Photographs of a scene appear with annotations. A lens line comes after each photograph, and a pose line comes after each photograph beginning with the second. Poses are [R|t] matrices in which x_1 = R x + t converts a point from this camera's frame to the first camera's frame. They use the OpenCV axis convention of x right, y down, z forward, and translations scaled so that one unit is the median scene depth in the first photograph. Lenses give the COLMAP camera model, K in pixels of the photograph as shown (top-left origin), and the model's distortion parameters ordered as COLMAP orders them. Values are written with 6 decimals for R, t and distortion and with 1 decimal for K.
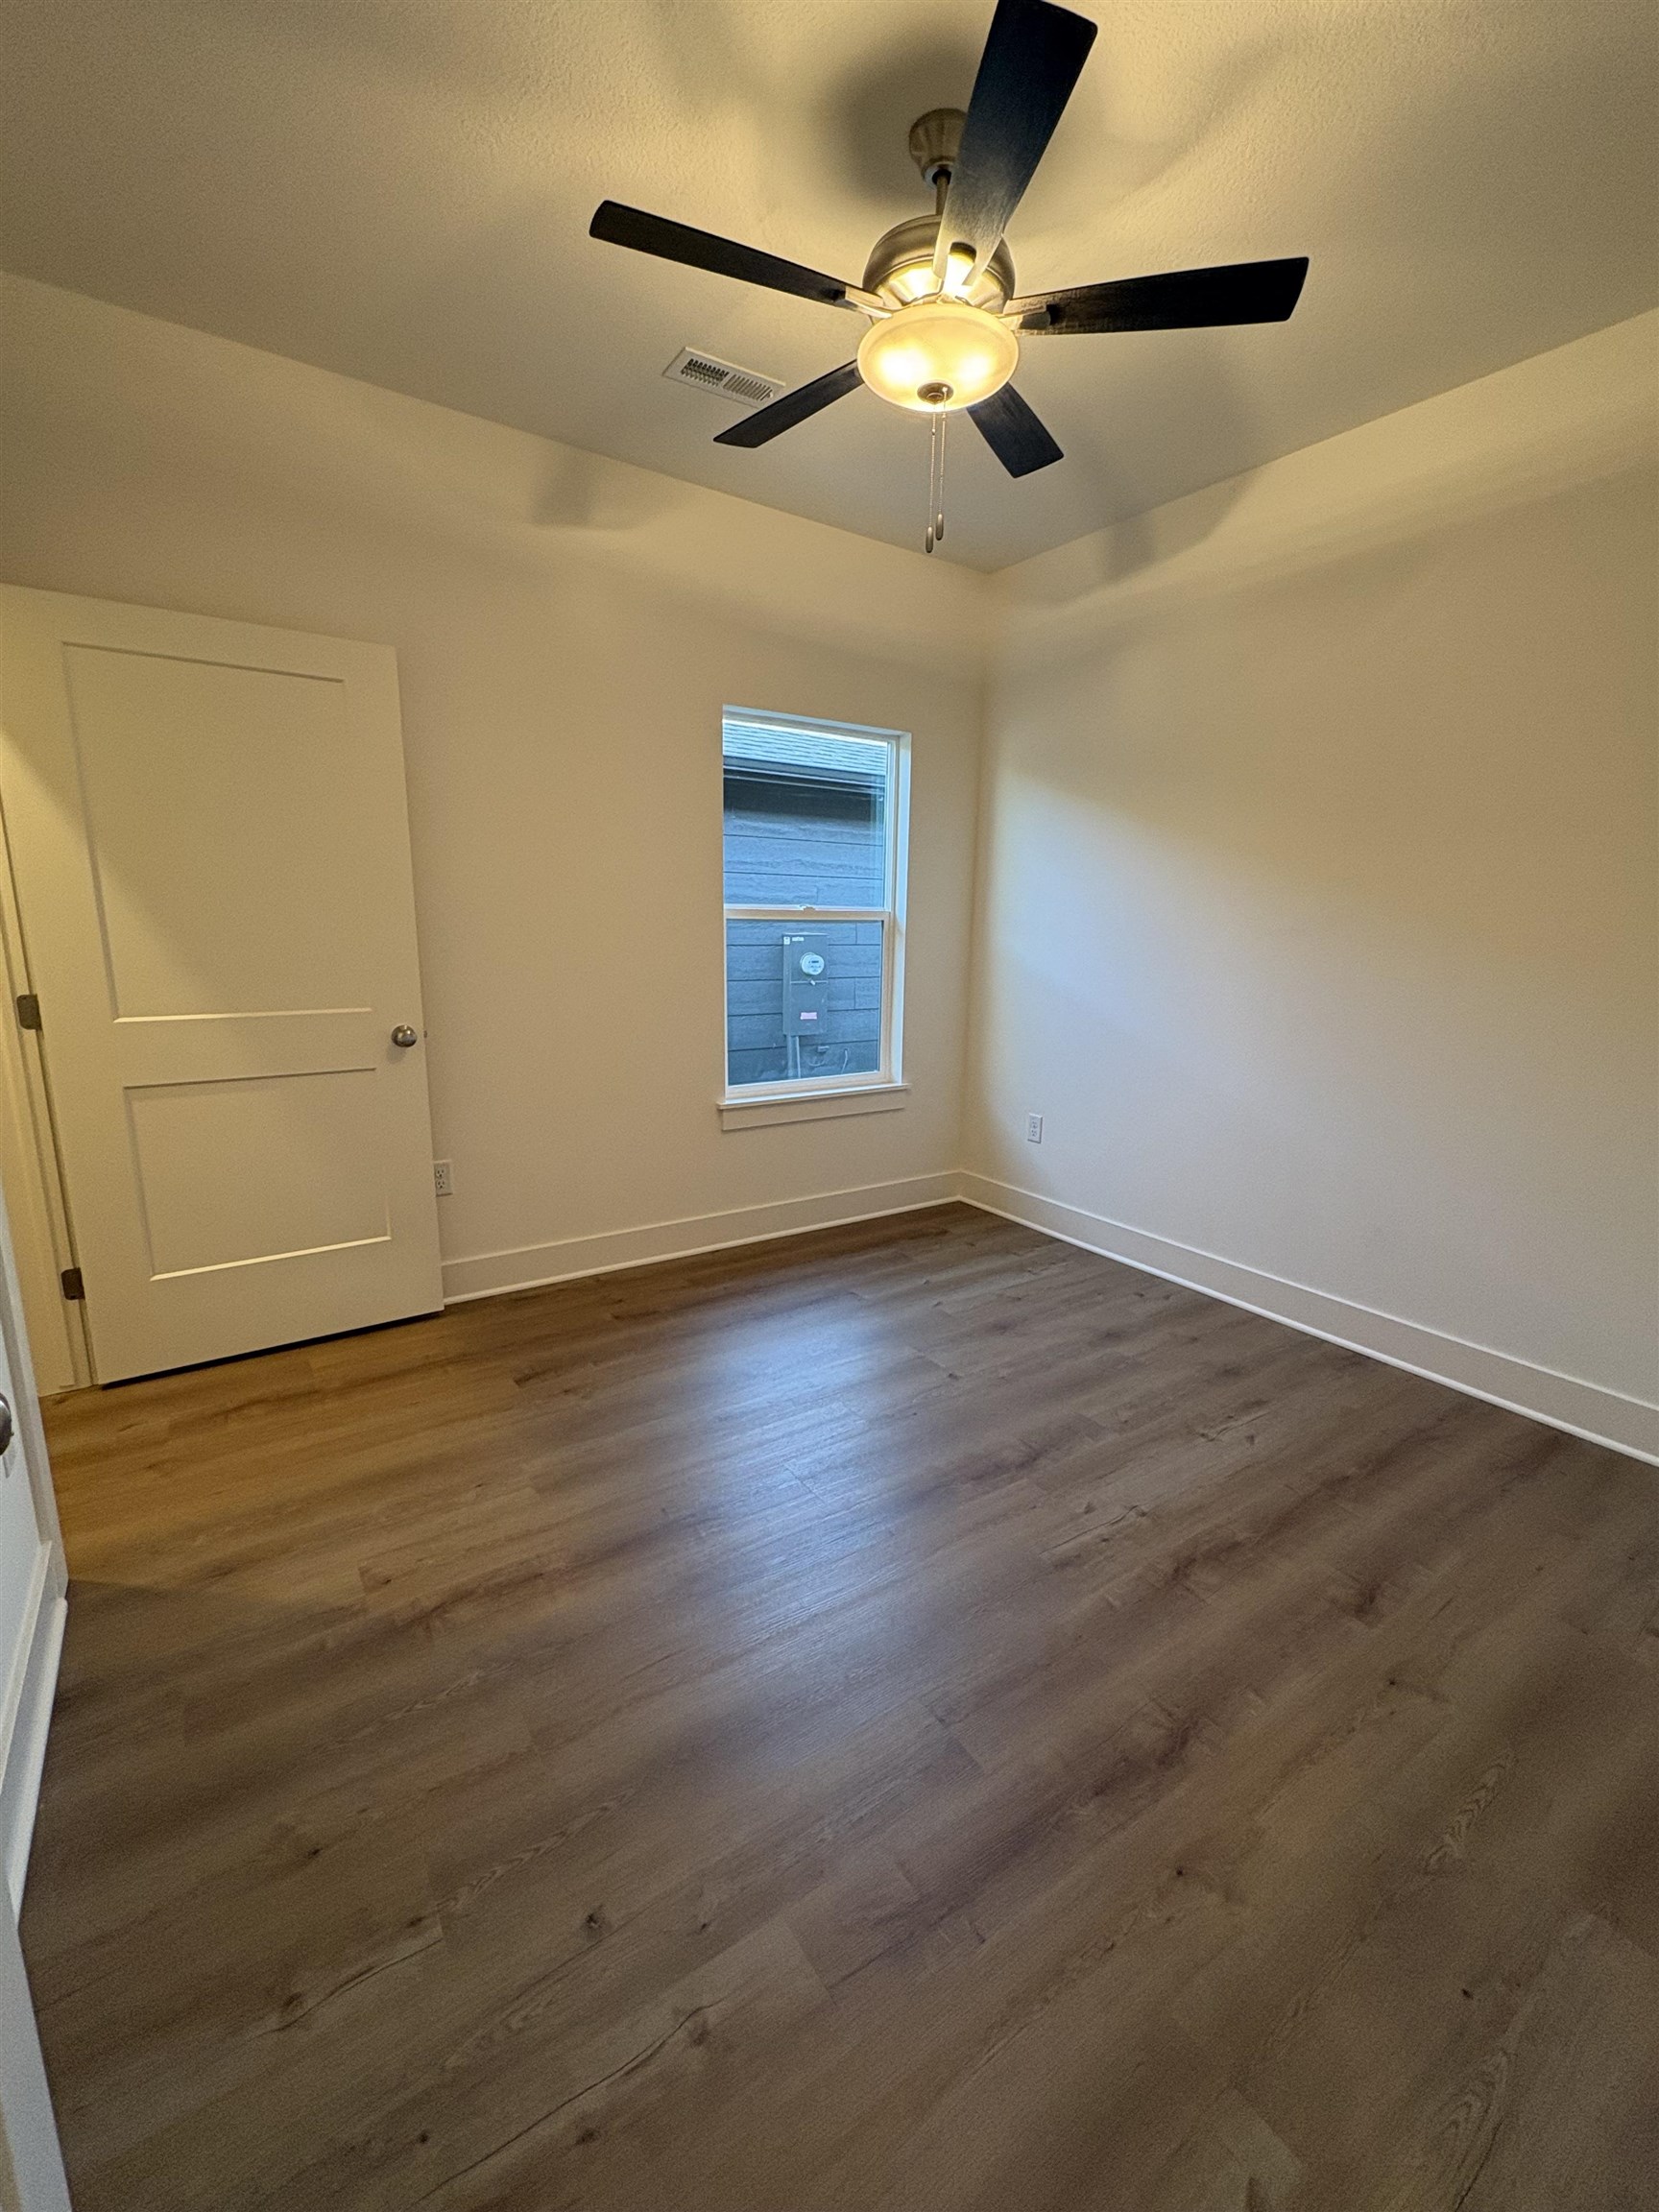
lens RADIAL K [[937.3, 0, 833.5], [0, 937.3, 1100.4], [0, 0, 1]] dist [0.001222, -0.000850]
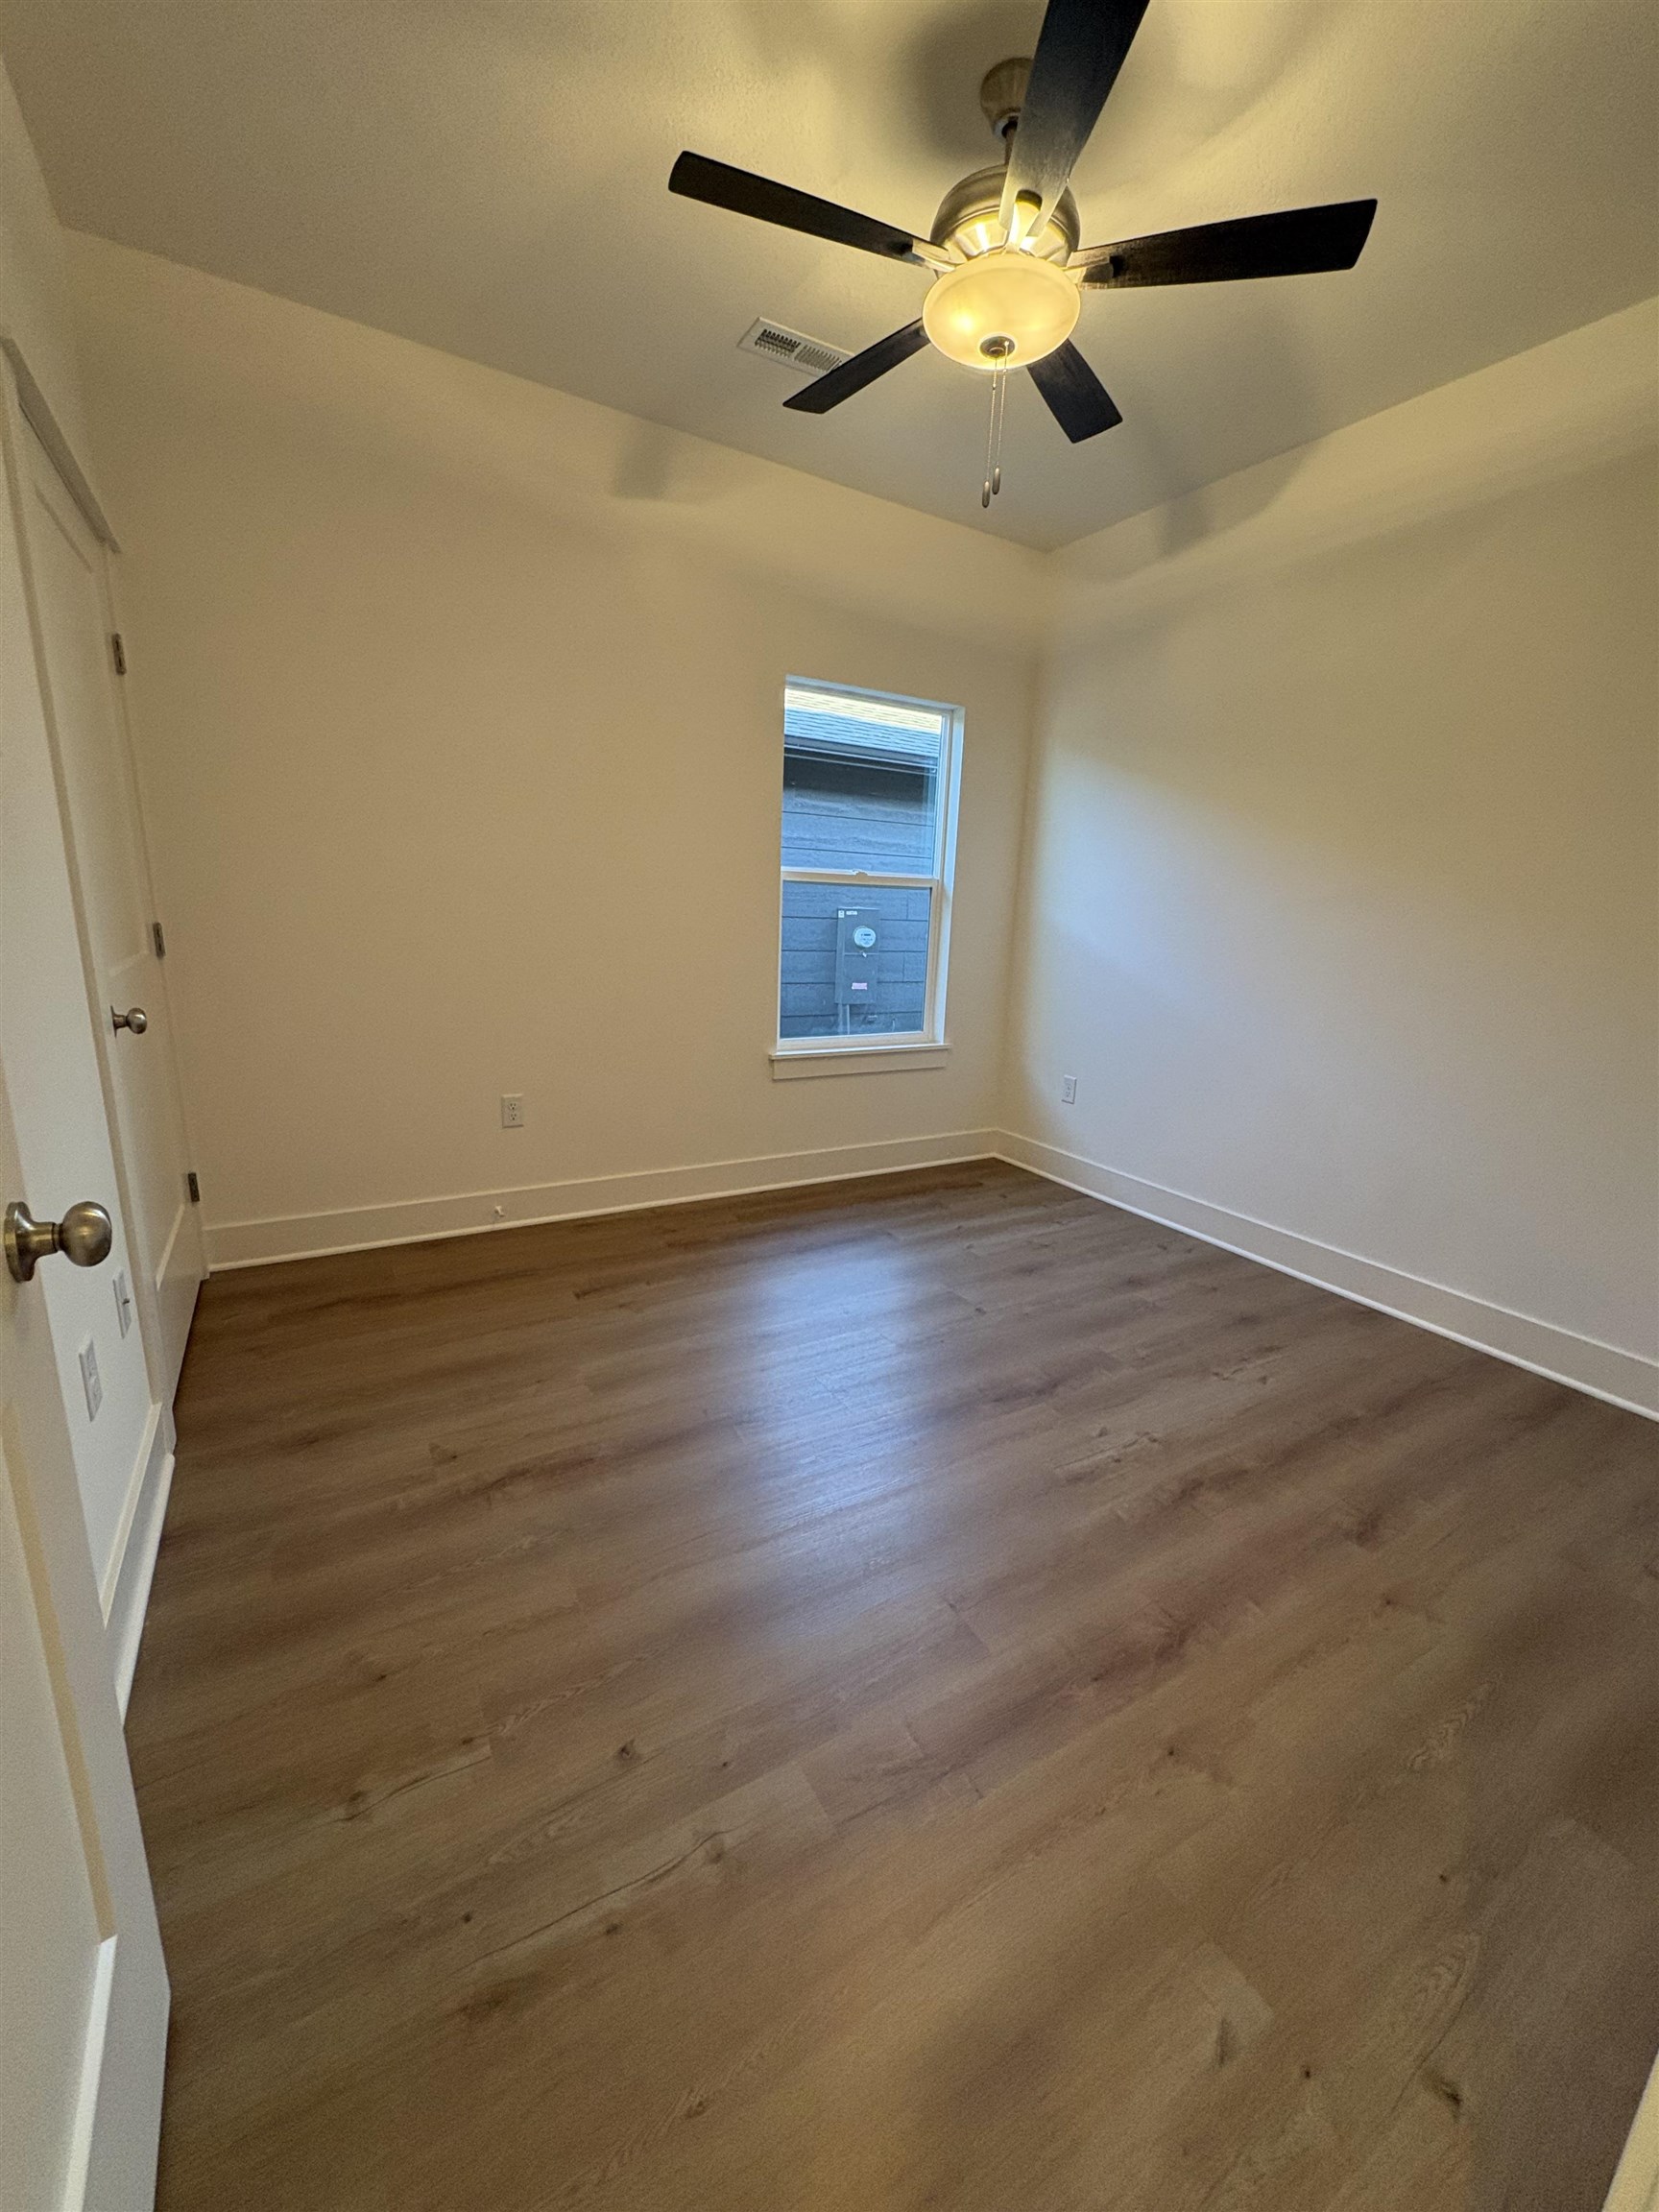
lens RADIAL K [[879.3, 0, 834.9], [0, 879.3, 1100.9], [0, 0, 1]] dist [-0.001198, 0.000283]
pose [[0.997998, 0.035613, -0.052261, 0.008882], [-0.034143, 0.999003, 0.028770, 0.042984], [0.053234, -0.026928, 0.998219, 0.003487]]
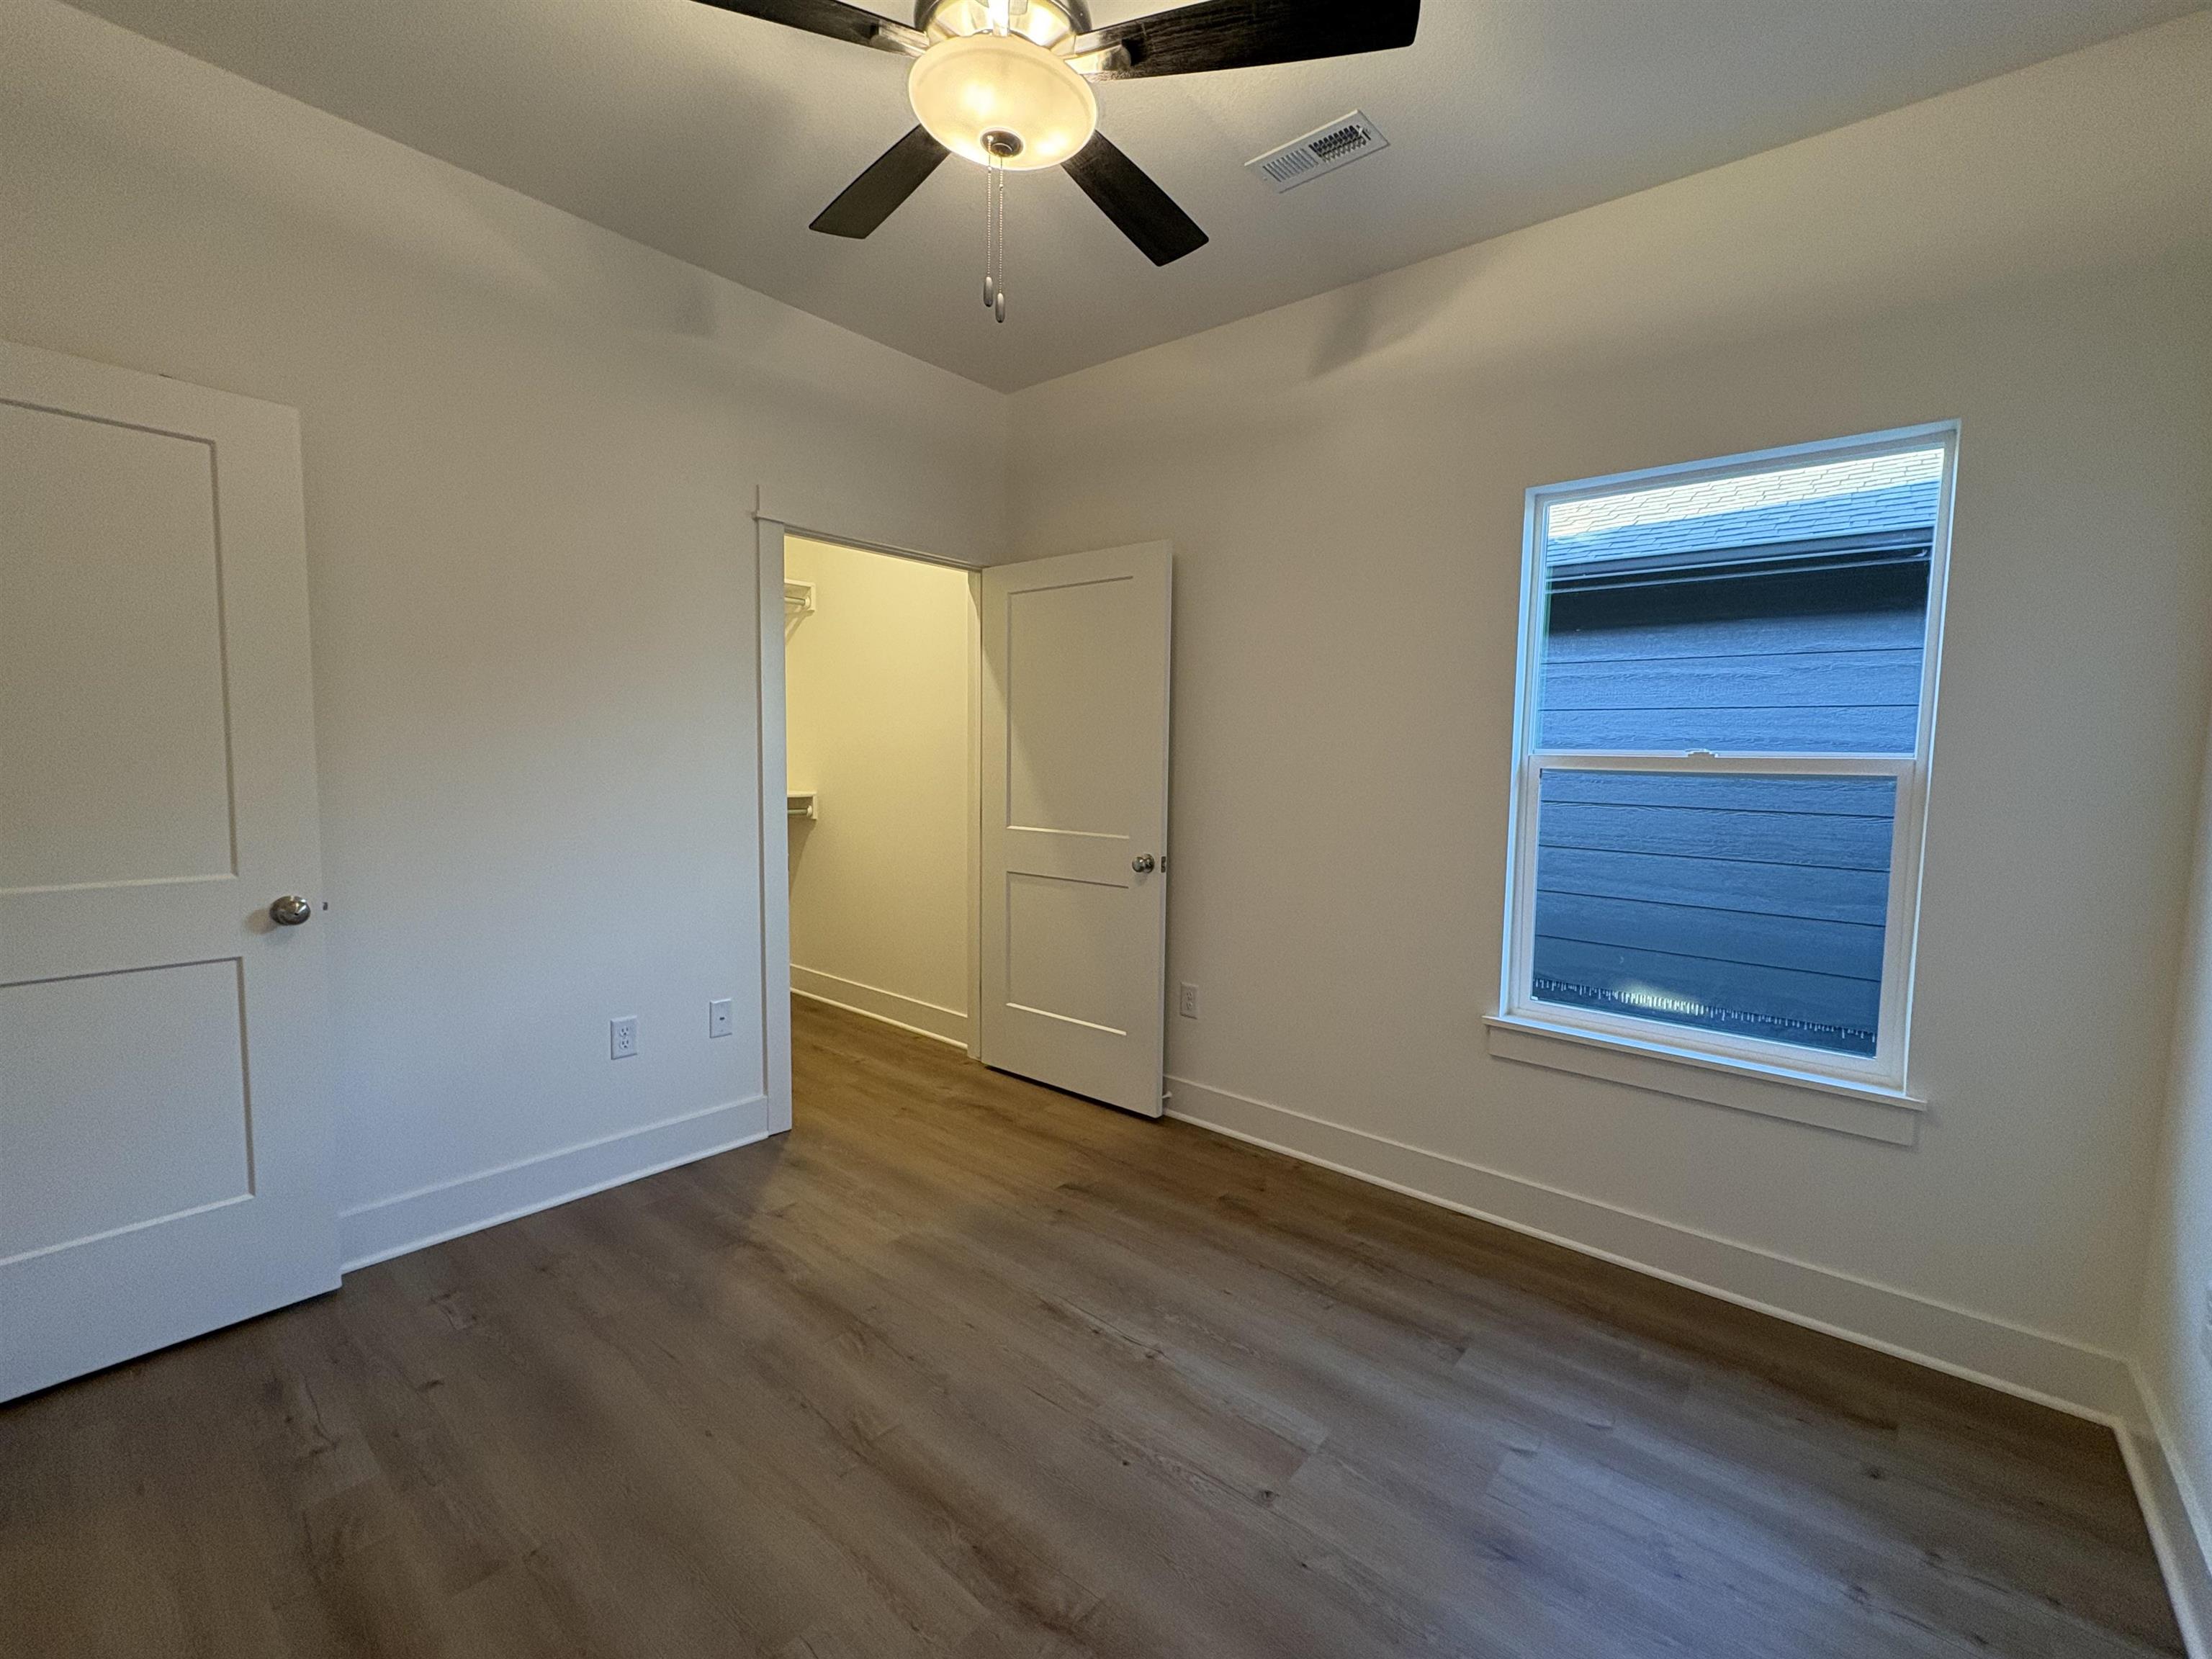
lens RADIAL K [[937.3, 0, 1100.1], [0, 937.3, 822.2], [0, 0, 1]] dist [0.001222, -0.000850]
pose [[0.265637, 0.059624, -0.962228, 0.837777], [-0.203130, 0.979141, 0.004595, -0.146722], [0.942430, 0.194237, 0.272207, 0.824064]]
